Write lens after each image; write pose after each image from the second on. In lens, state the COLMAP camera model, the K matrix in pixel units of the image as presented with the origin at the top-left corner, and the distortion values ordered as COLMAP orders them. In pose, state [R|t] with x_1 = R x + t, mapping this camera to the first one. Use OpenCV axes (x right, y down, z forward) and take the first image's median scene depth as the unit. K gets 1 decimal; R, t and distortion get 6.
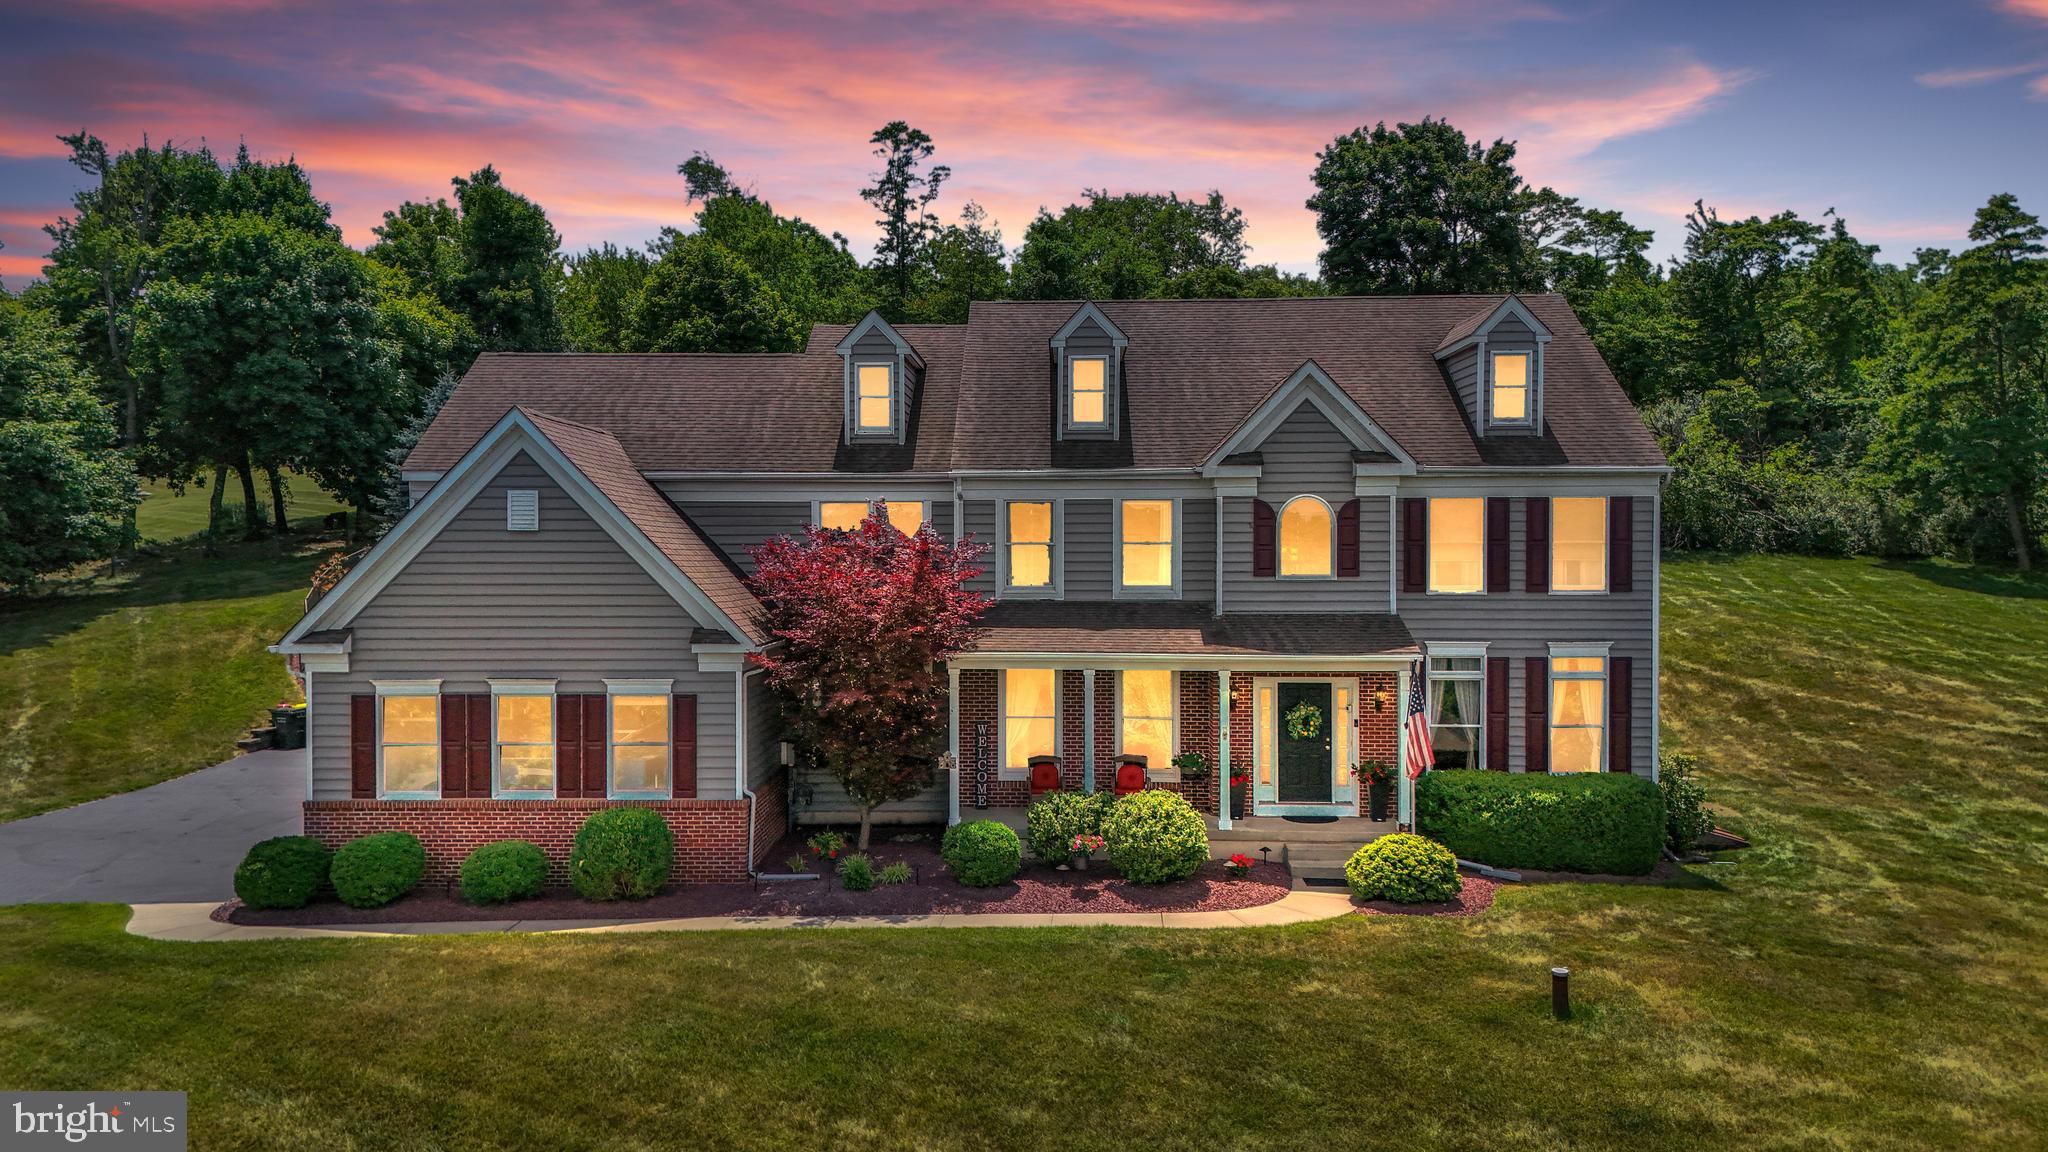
lens RADIAL K [[1526.6, 0, 1020.1], [0, 1526.6, 566.8], [0, 0, 1]] dist [0.089303, -0.097083]
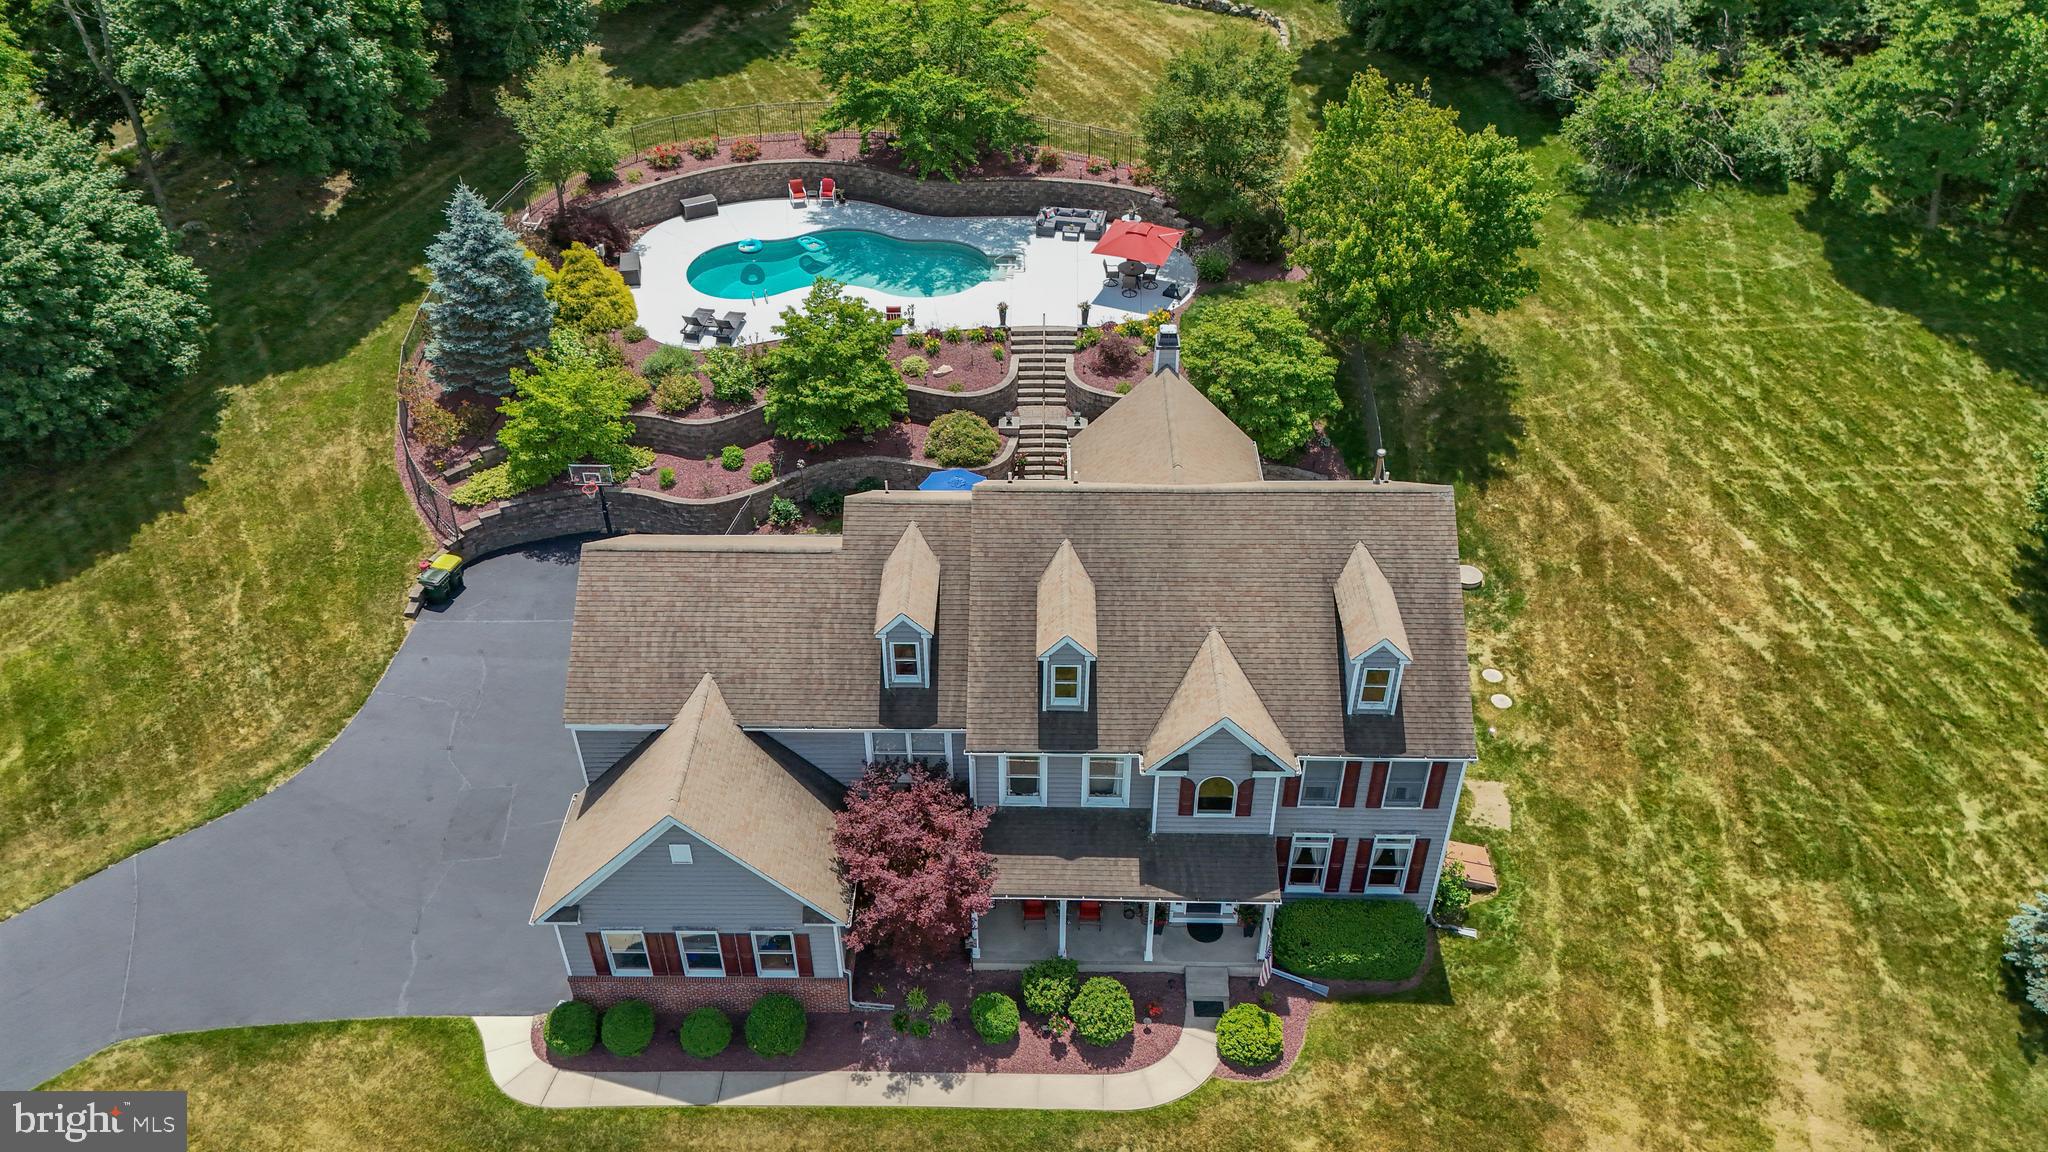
lens RADIAL K [[1526.6, 0, 1020.1], [0, 1526.6, 566.8], [0, 0, 1]] dist [0.089303, -0.097083]
pose [[0.999792, -0.013558, 0.015255, -0.010107], [0.001705, 0.800343, 0.599541, -0.653656], [-0.020338, -0.599390, 0.800199, -0.010995]]
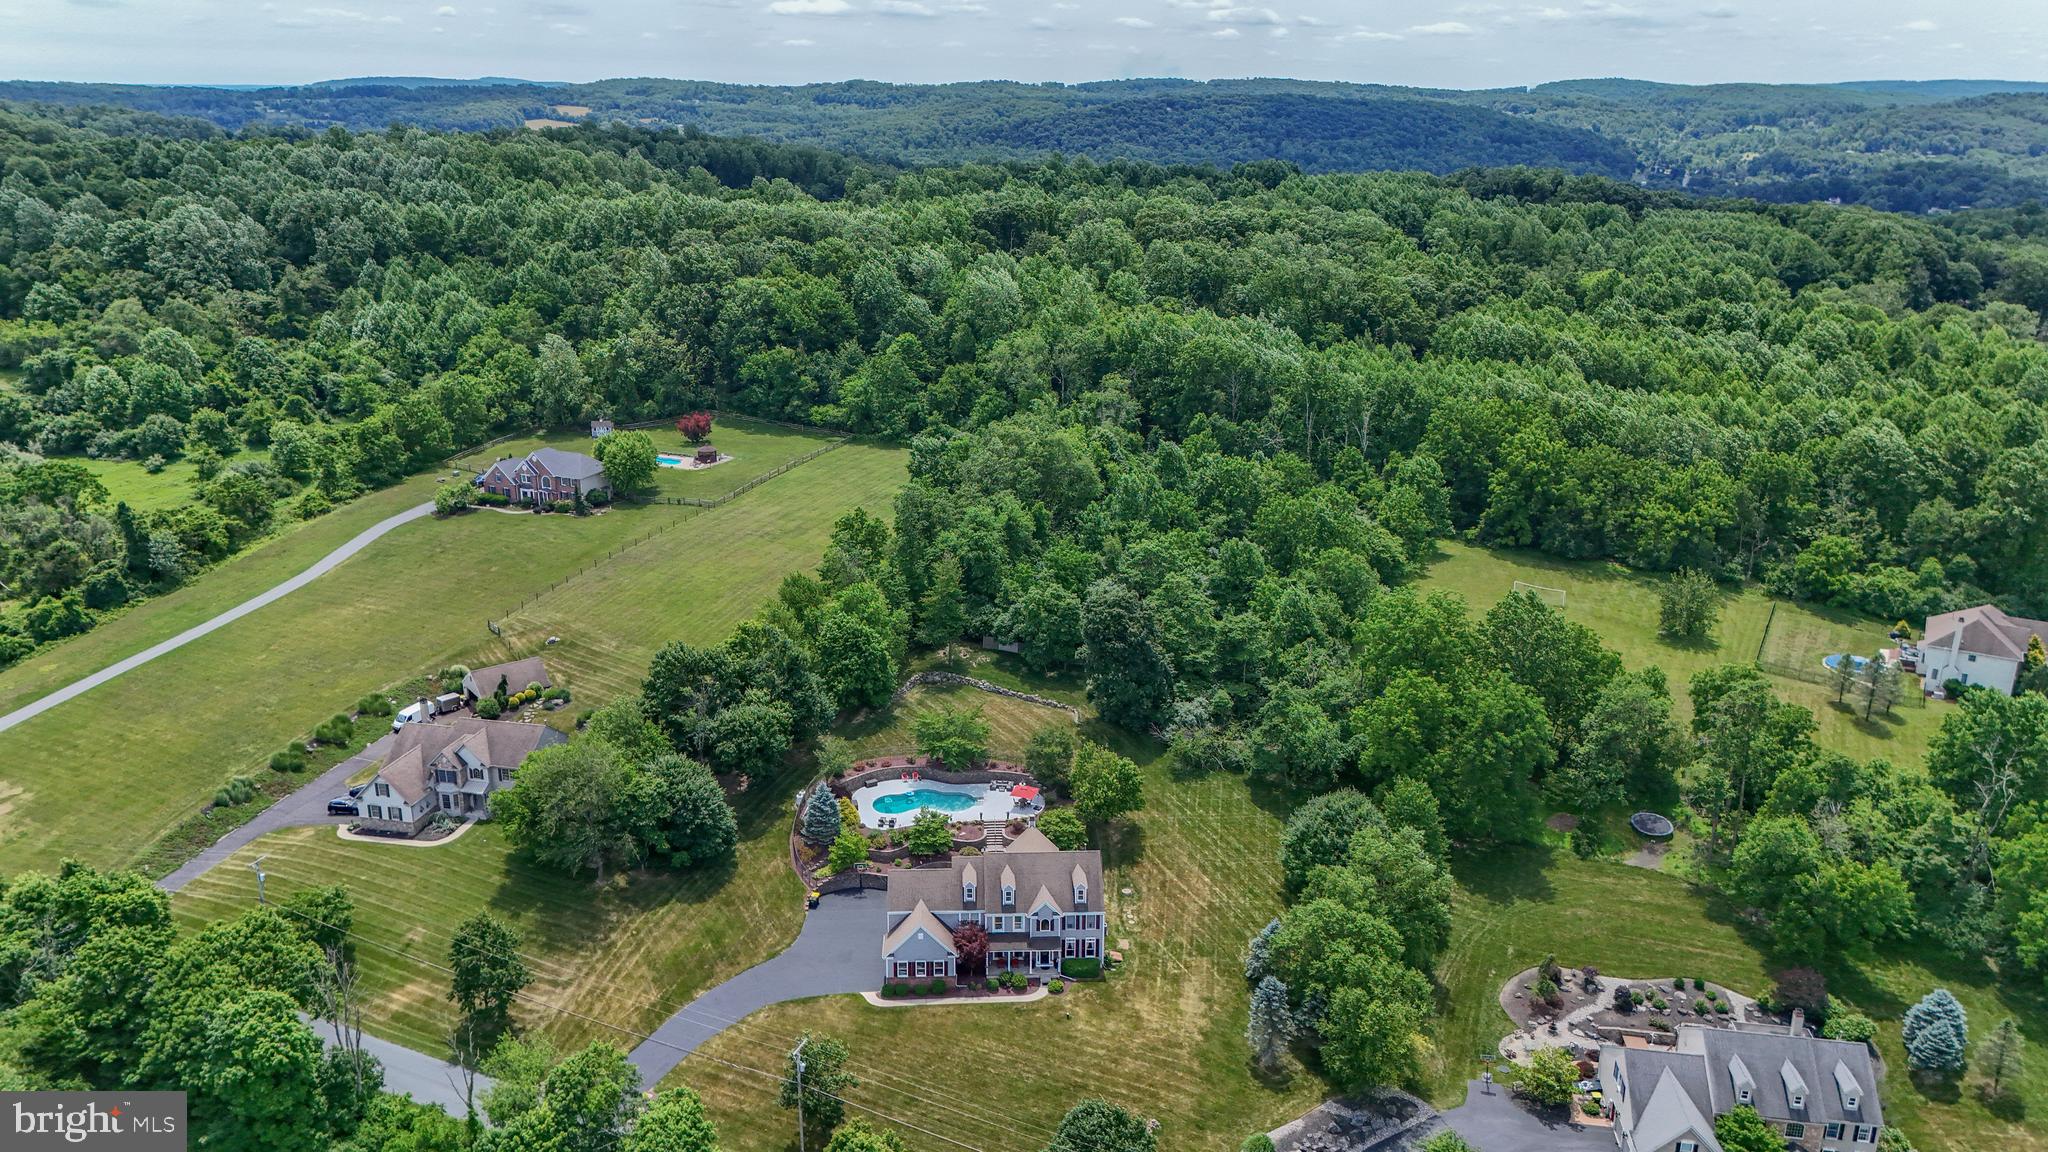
lens RADIAL K [[1462.0, 0, 1016.3], [0, 1462.0, 577.5], [0, 0, 1]] dist [0.080728, -0.078076]
pose [[0.996591, -0.016989, 0.080727, -0.226167], [-0.006931, 0.957860, 0.287151, -1.835176], [-0.082204, -0.286732, 0.954477, -2.519967]]
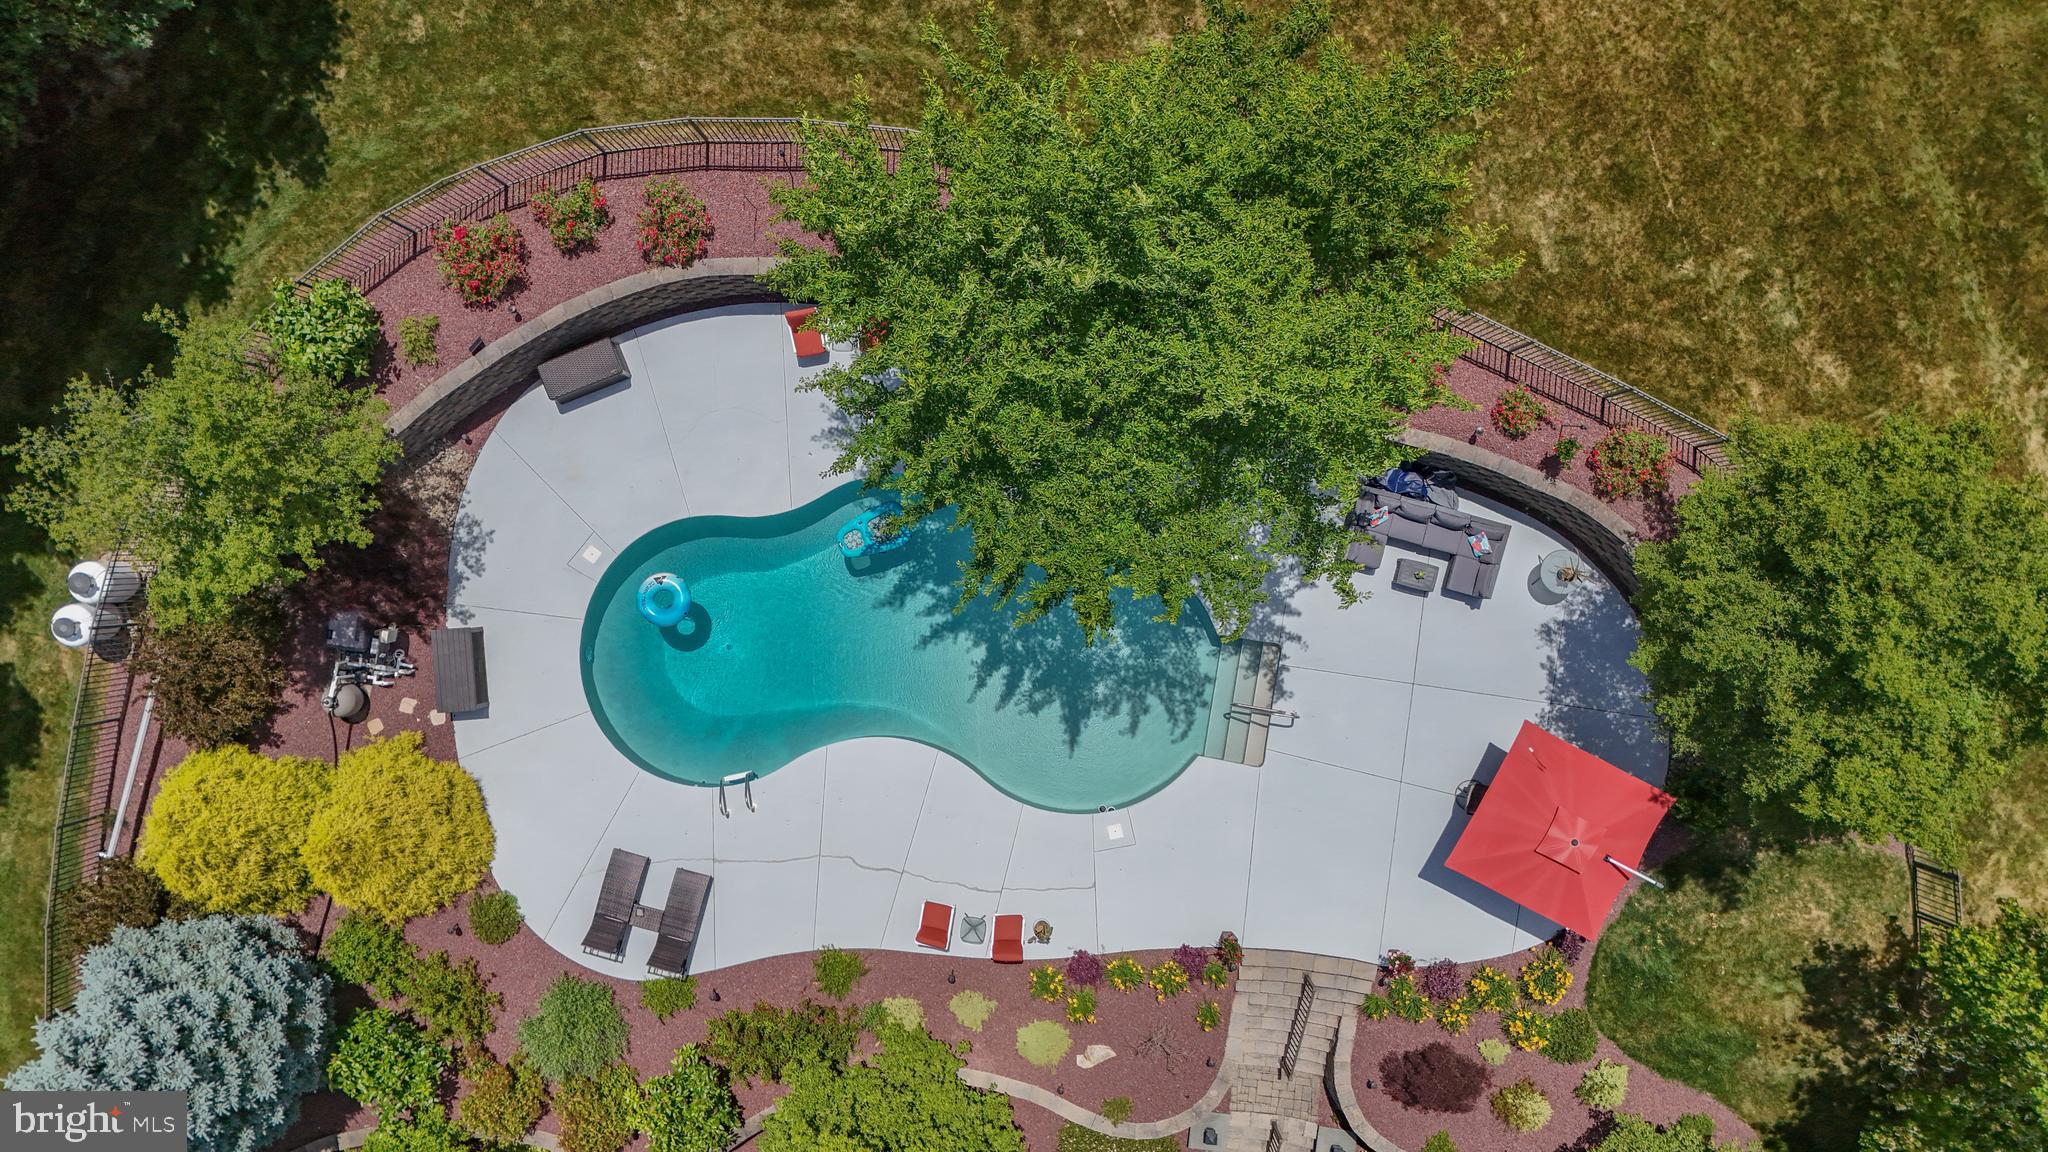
lens RADIAL K [[1462.0, 0, 1016.3], [0, 1462.0, 577.5], [0, 0, 1]] dist [0.080728, -0.078076]
pose [[0.997166, 0.074633, -0.009494, -0.103965], [0.007362, 0.028792, 0.999558, -0.663385], [0.074873, -0.996795, 0.028161, 1.397451]]
